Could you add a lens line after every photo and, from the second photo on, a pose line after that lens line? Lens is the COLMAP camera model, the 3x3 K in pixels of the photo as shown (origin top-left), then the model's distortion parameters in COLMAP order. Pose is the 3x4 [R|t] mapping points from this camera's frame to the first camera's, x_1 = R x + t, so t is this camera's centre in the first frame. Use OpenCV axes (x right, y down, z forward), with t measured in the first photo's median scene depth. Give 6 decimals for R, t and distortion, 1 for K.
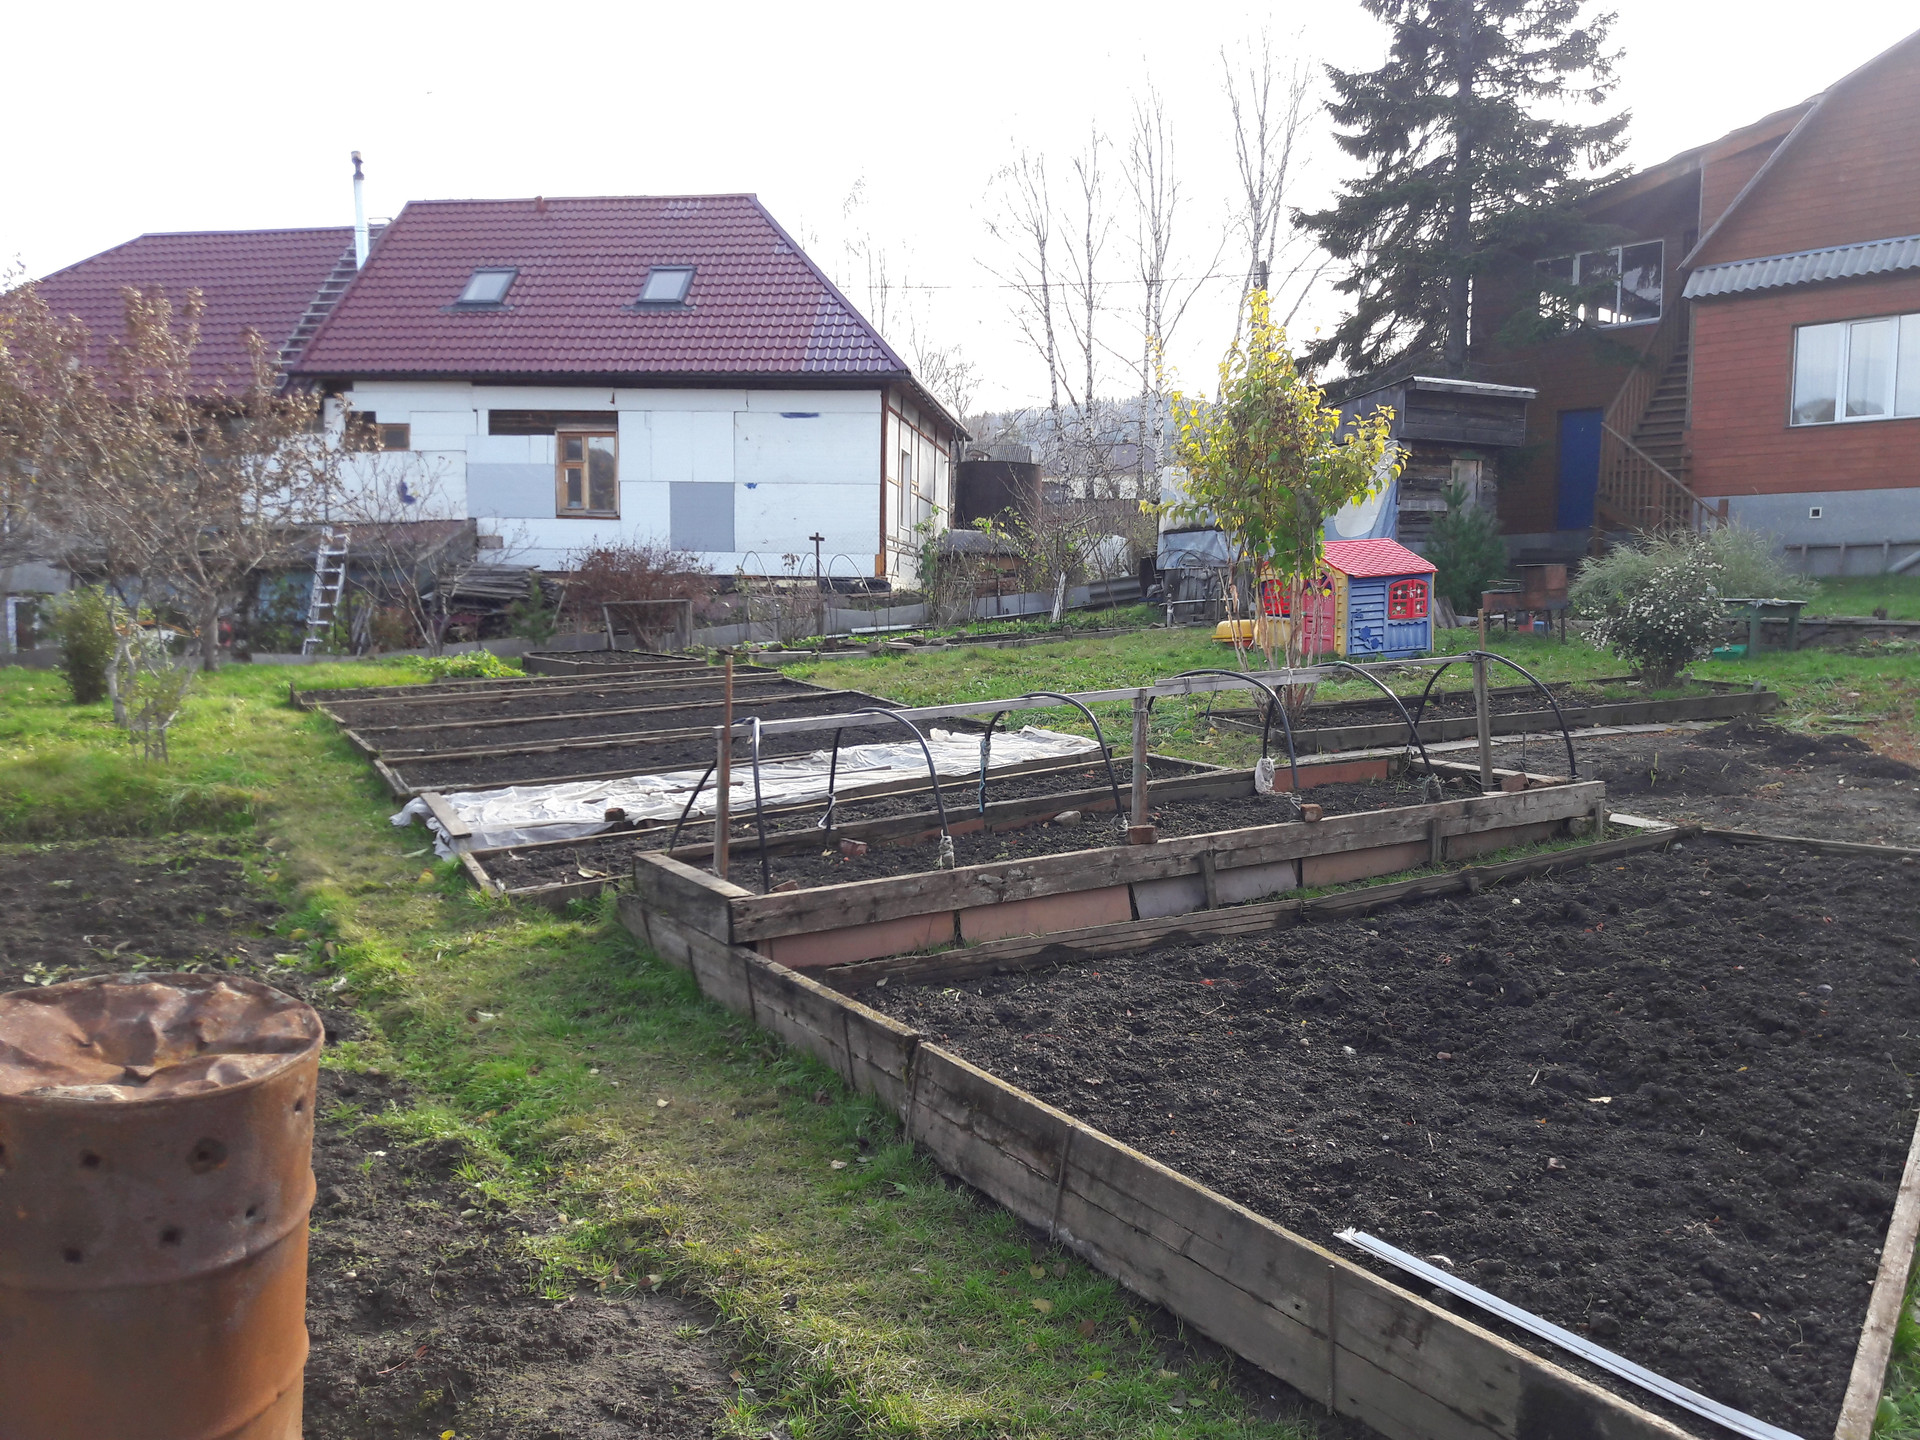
lens RADIAL K [[1557.7, 0, 963.3], [0, 1557.7, 747.0], [0, 0, 1]] dist [0.039941, -0.066236]
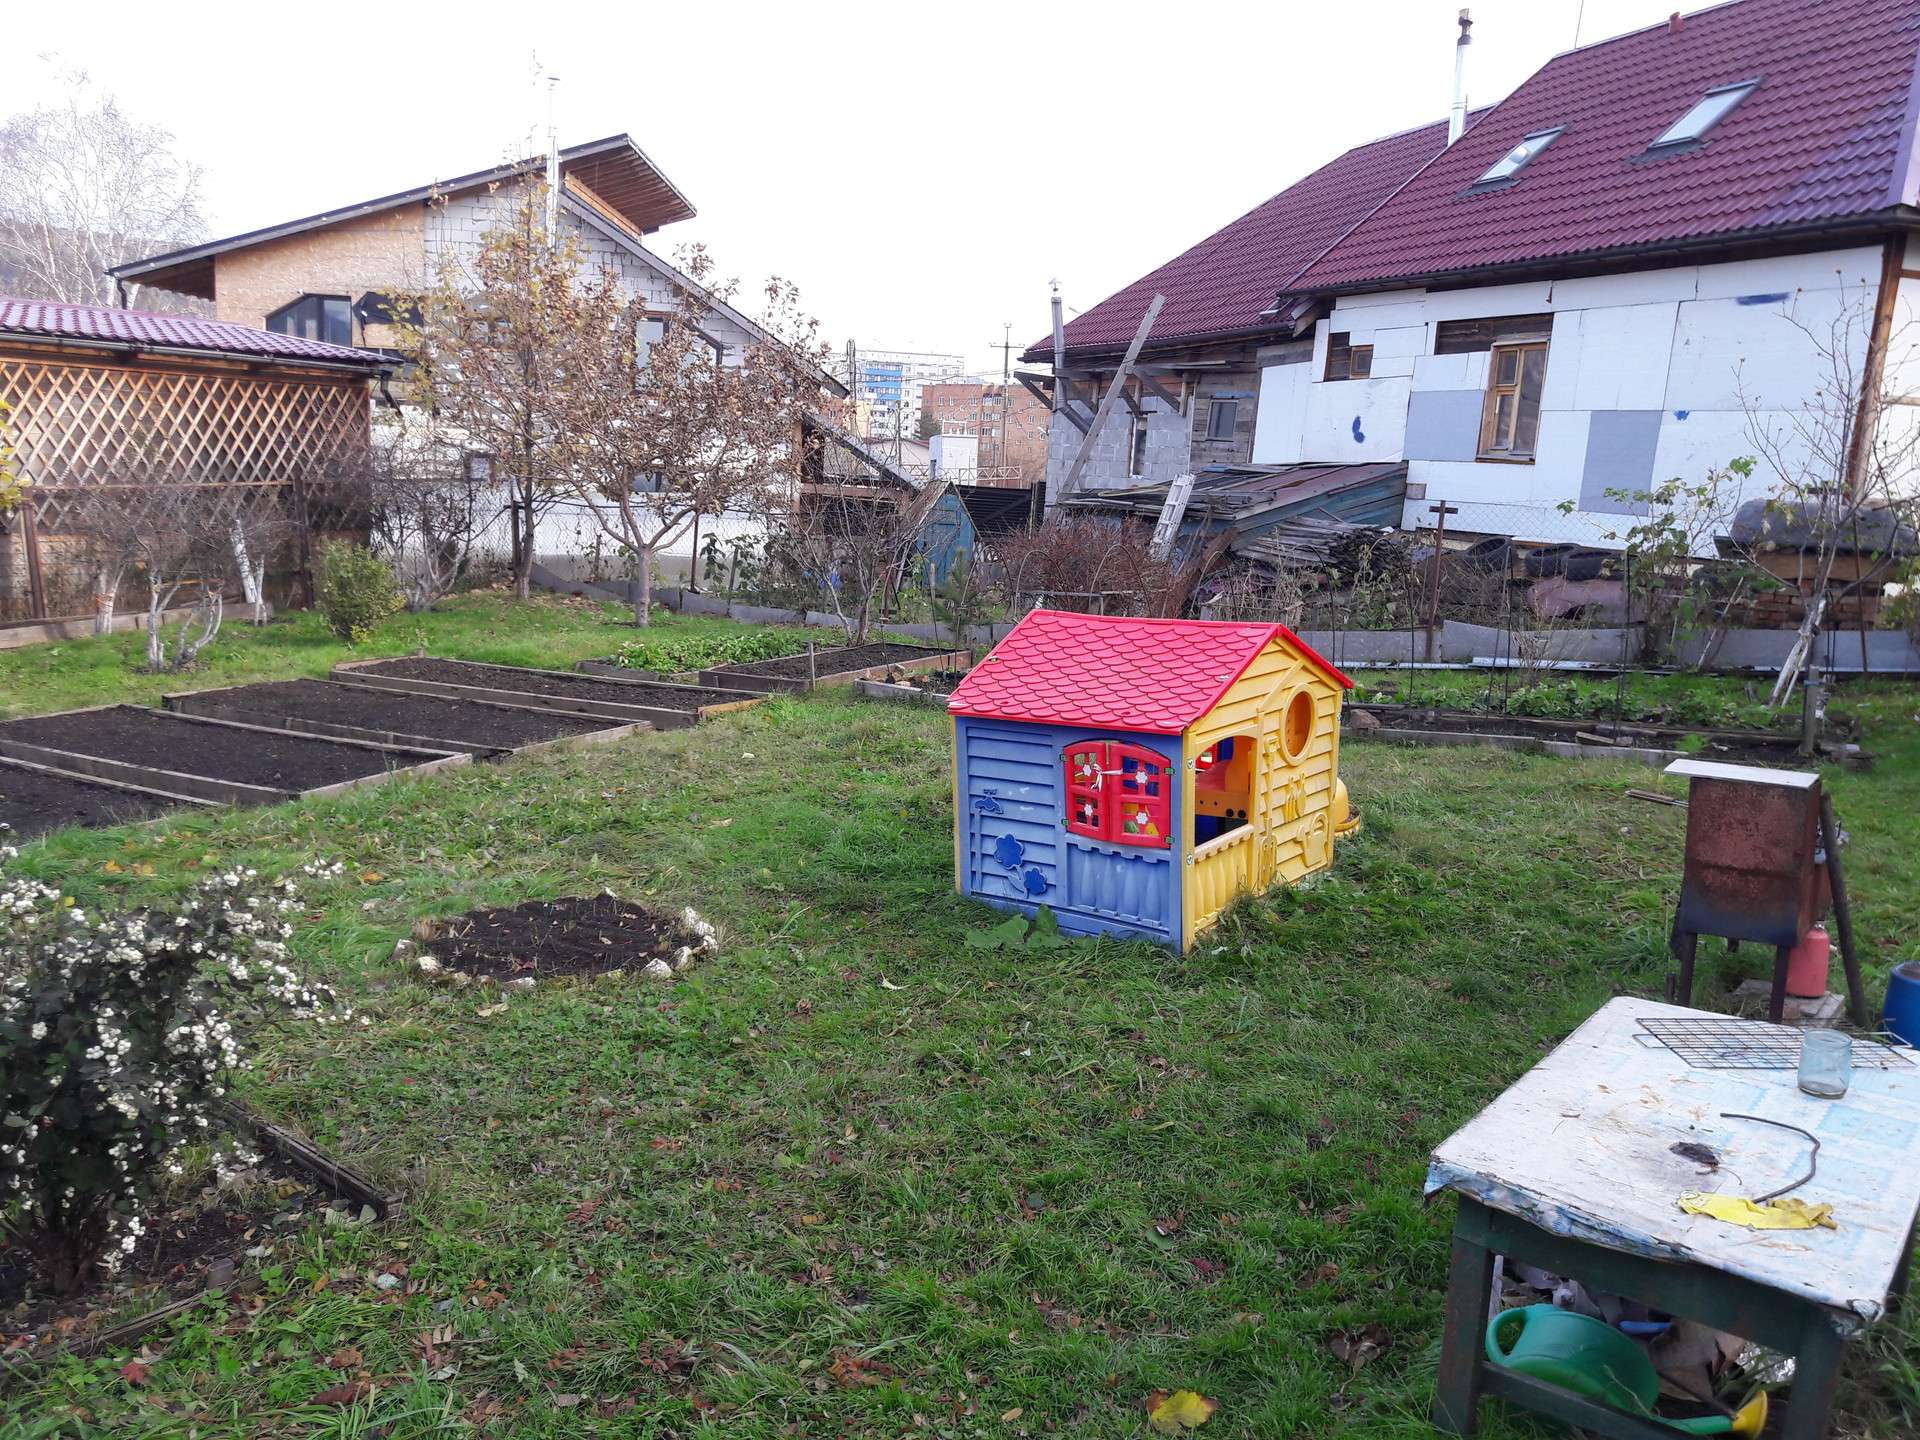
lens RADIAL K [[1557.7, 0, 963.3], [0, 1557.7, 747.0], [0, 0, 1]] dist [0.039941, -0.066236]
pose [[0.432532, 0.183082, -0.882835, 1.573849], [-0.130697, 0.981556, 0.139521, -0.402479], [0.892096, 0.055037, 0.448482, 2.126172]]
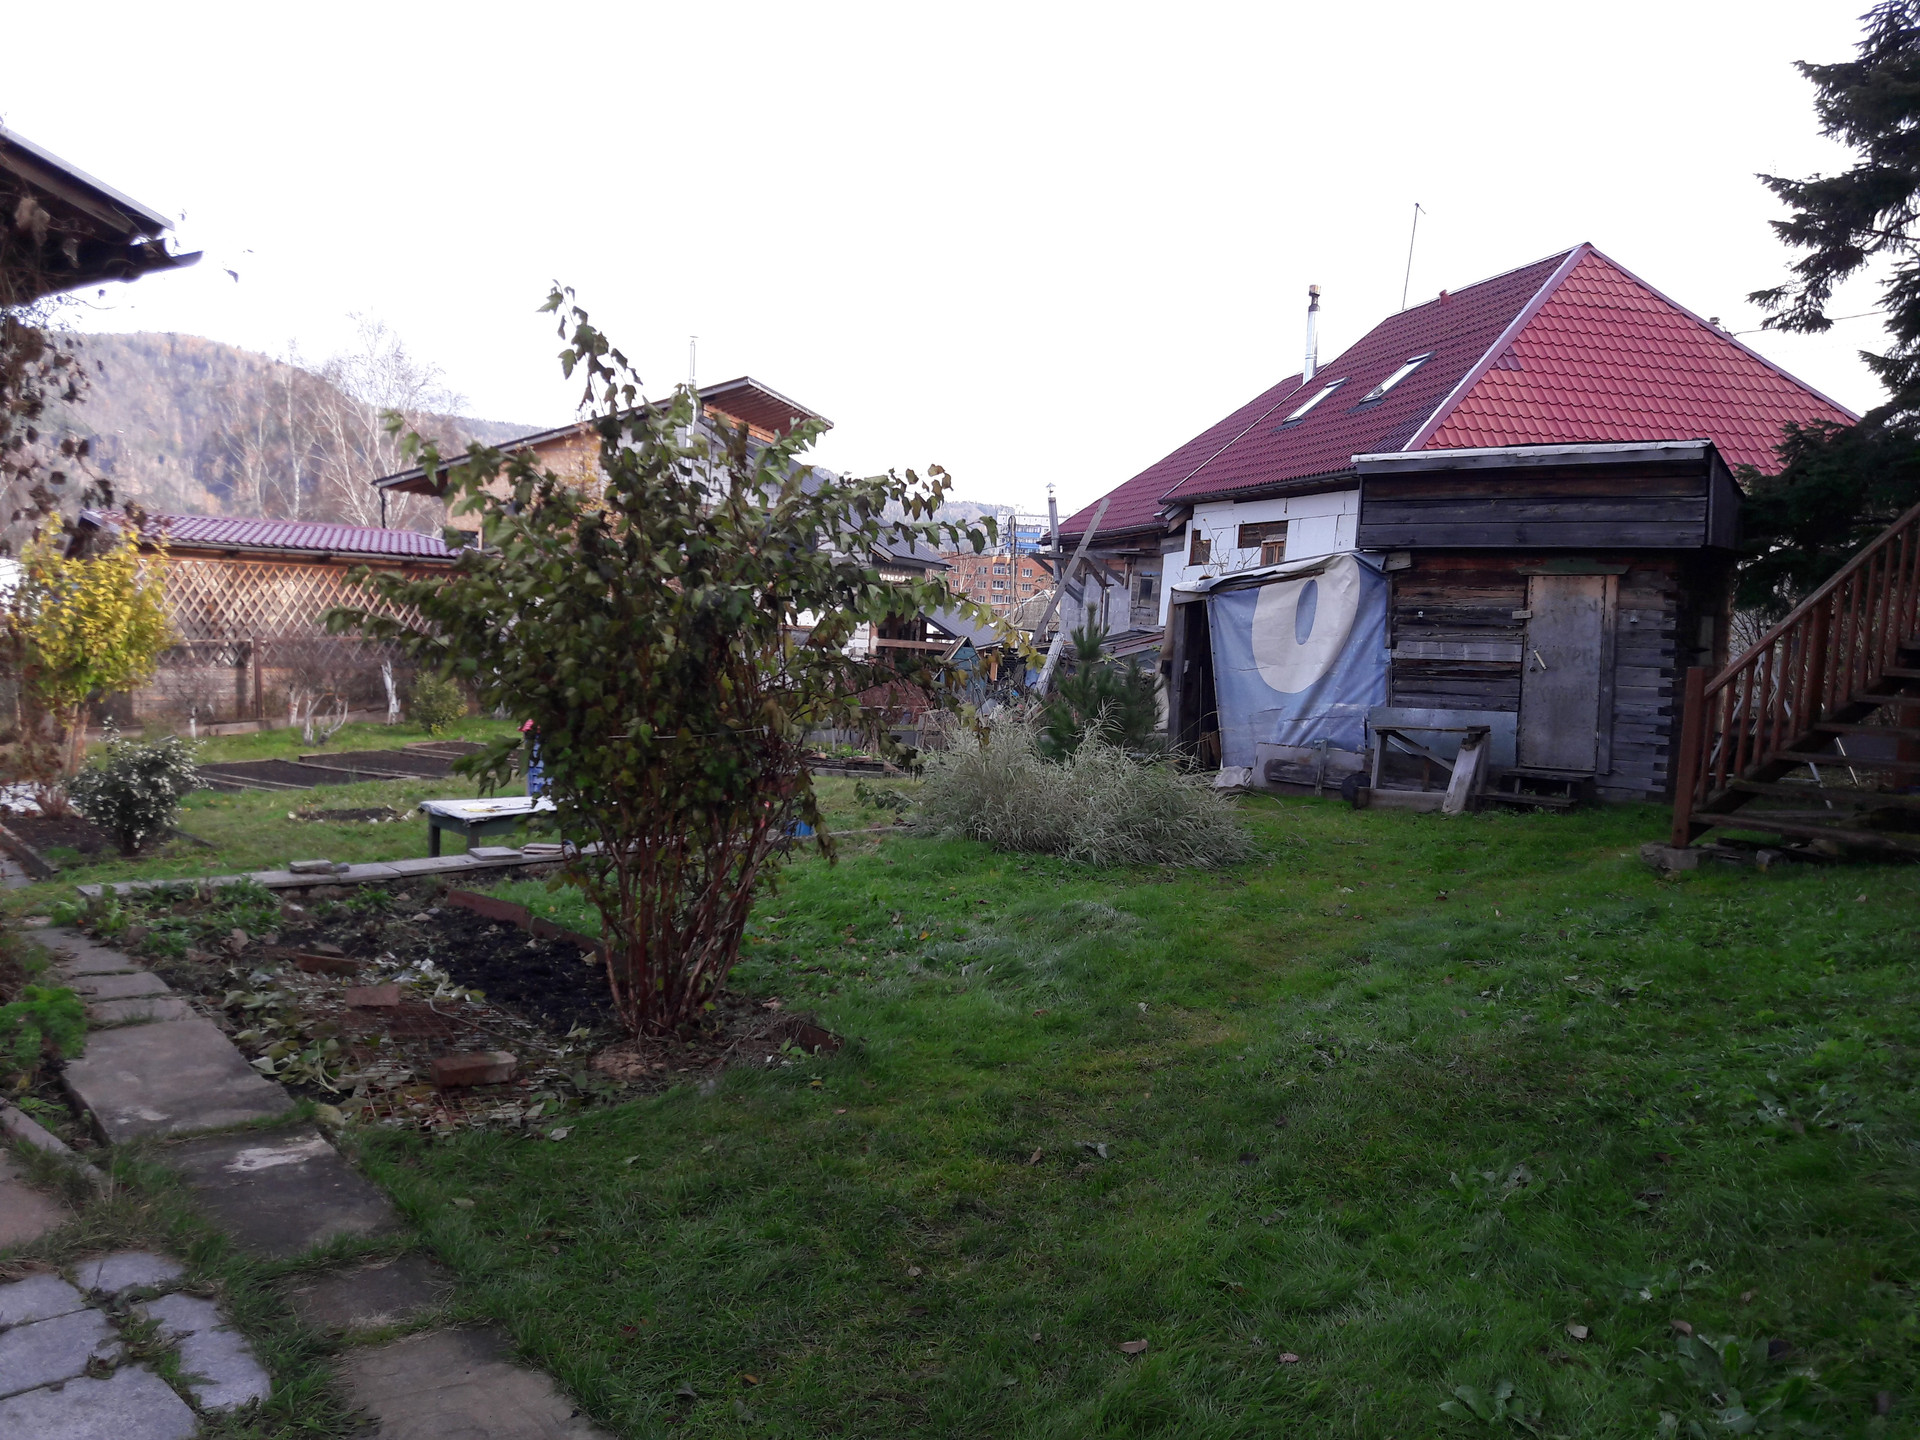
lens RADIAL K [[1588.3, 0, 1003.6], [0, 1588.3, 762.9], [0, 0, 1]] dist [0.187586, -0.471035]
pose [[0.275695, 0.108621, -0.955088, 3.462053], [-0.137038, 0.987887, 0.072794, -0.533513], [0.951427, 0.110814, 0.287241, 2.619576]]
